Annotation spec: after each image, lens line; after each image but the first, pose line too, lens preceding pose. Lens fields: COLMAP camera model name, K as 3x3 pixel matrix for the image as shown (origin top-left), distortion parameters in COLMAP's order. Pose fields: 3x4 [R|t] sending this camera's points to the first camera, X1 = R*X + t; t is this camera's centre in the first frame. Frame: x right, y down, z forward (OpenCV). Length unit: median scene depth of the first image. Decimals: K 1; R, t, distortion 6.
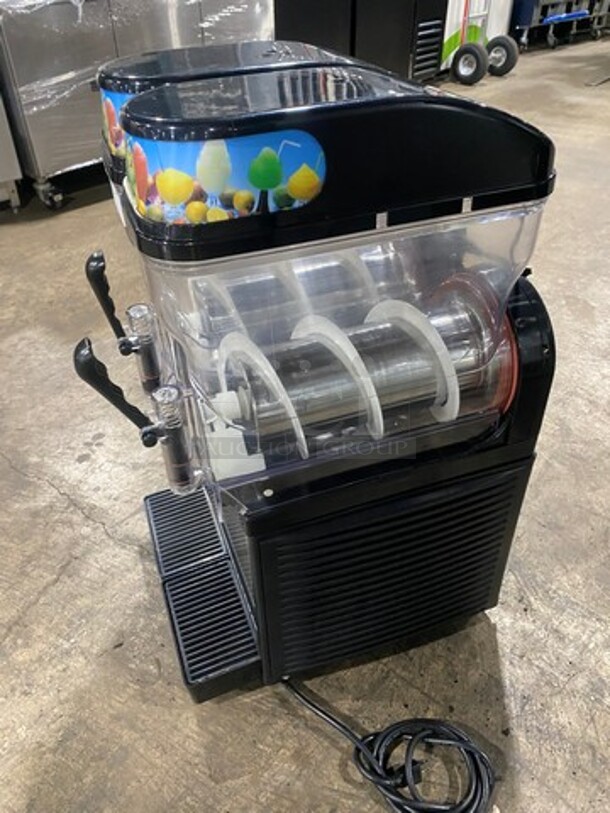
lens RADIAL K [[612.8, 0, 305.9], [0, 612.8, 399.8], [0, 0, 1]] dist [-0.008447, 0.008408]
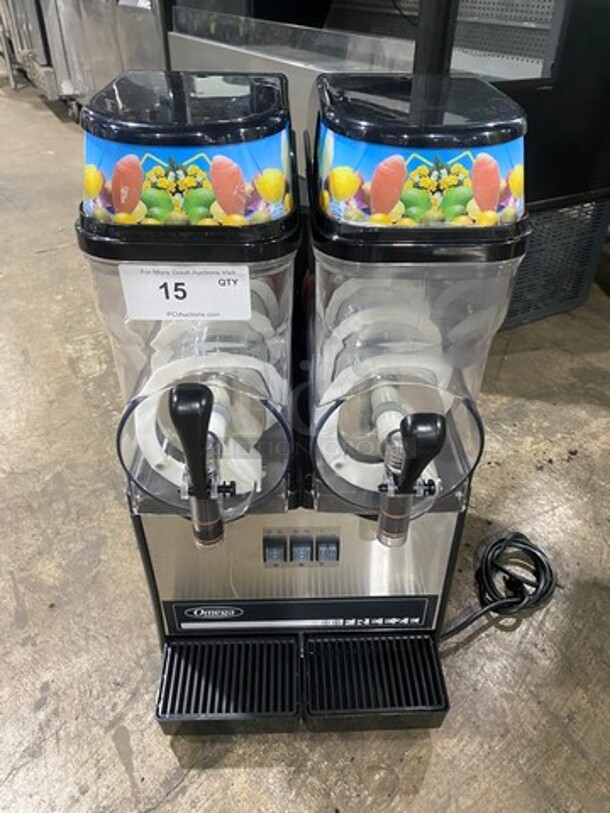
lens RADIAL K [[612.8, 0, 304.6], [0, 612.8, 392.6], [0, 0, 1]] dist [-0.008447, 0.008408]
pose [[0.326829, -0.525870, 0.785266, -0.656483], [0.558927, 0.777565, 0.288087, -0.279716], [-0.762092, 0.344751, 0.548054, 0.405987]]
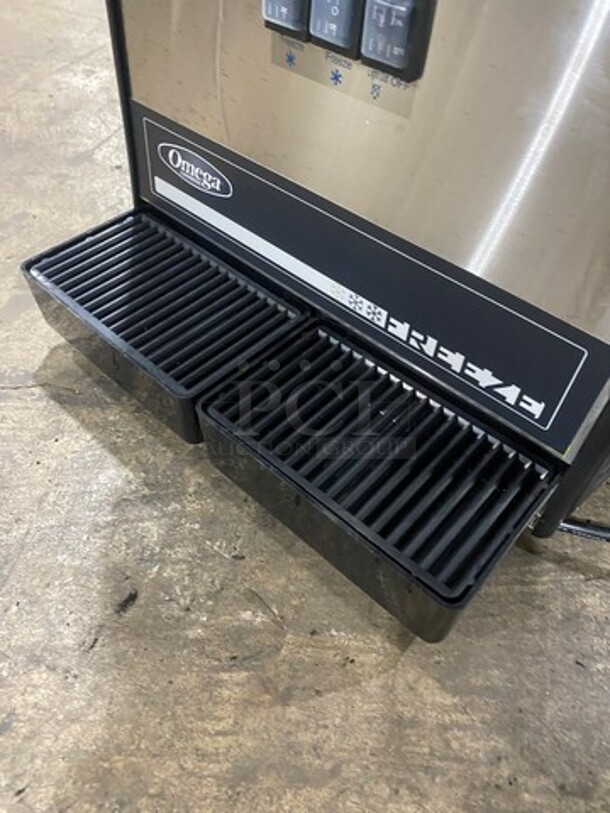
lens RADIAL K [[612.8, 0, 316.5], [0, 612.8, 397.4], [0, 0, 1]] dist [-0.008447, 0.008408]
pose [[0.880892, -0.261979, 0.394204, -0.319261], [0.191296, 0.958857, 0.209762, 0.226911], [-0.432939, -0.109368, 0.894764, 0.631847]]
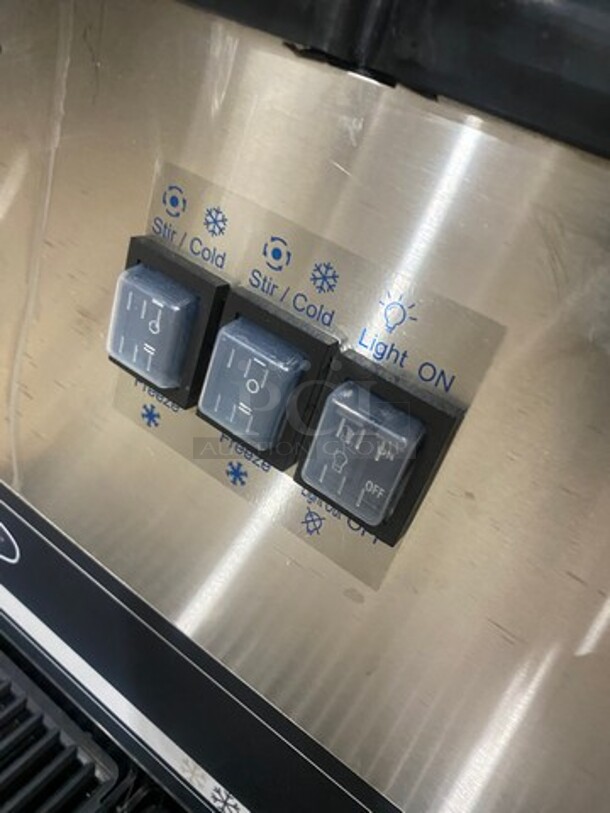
lens RADIAL K [[612.8, 0, 310.7], [0, 612.8, 413.2], [0, 0, 1]] dist [-0.008447, 0.008408]
pose [[0.746574, -0.080227, 0.660448, -0.233845], [0.088308, 0.995869, 0.021149, 0.113310], [-0.659416, 0.042533, 0.750574, 0.793939]]
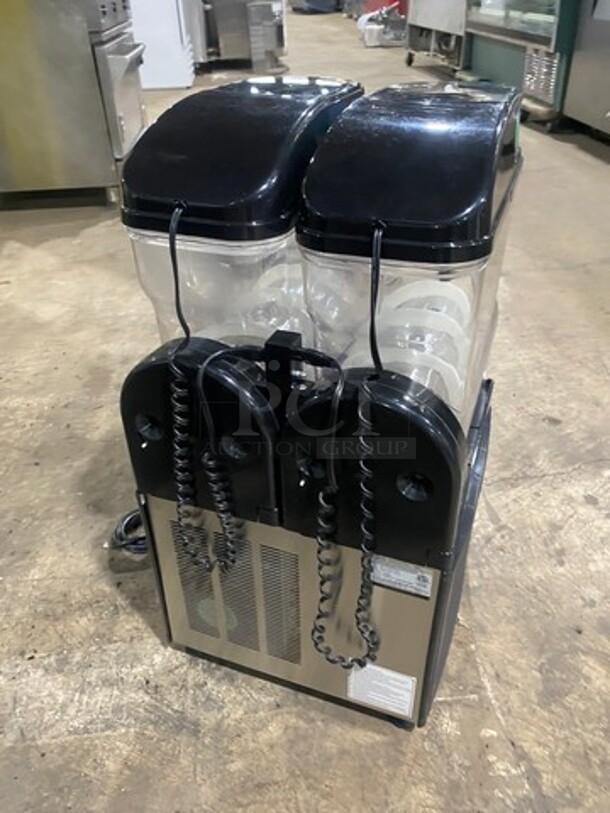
lens RADIAL K [[612.8, 0, 309.8], [0, 612.8, 411.0], [0, 0, 1]] dist [-0.008447, 0.008408]
pose [[-0.656365, 0.451659, -0.604309, 0.604232], [-0.435971, 0.426648, 0.792402, -0.725787], [0.615723, 0.783566, -0.083127, 0.949332]]
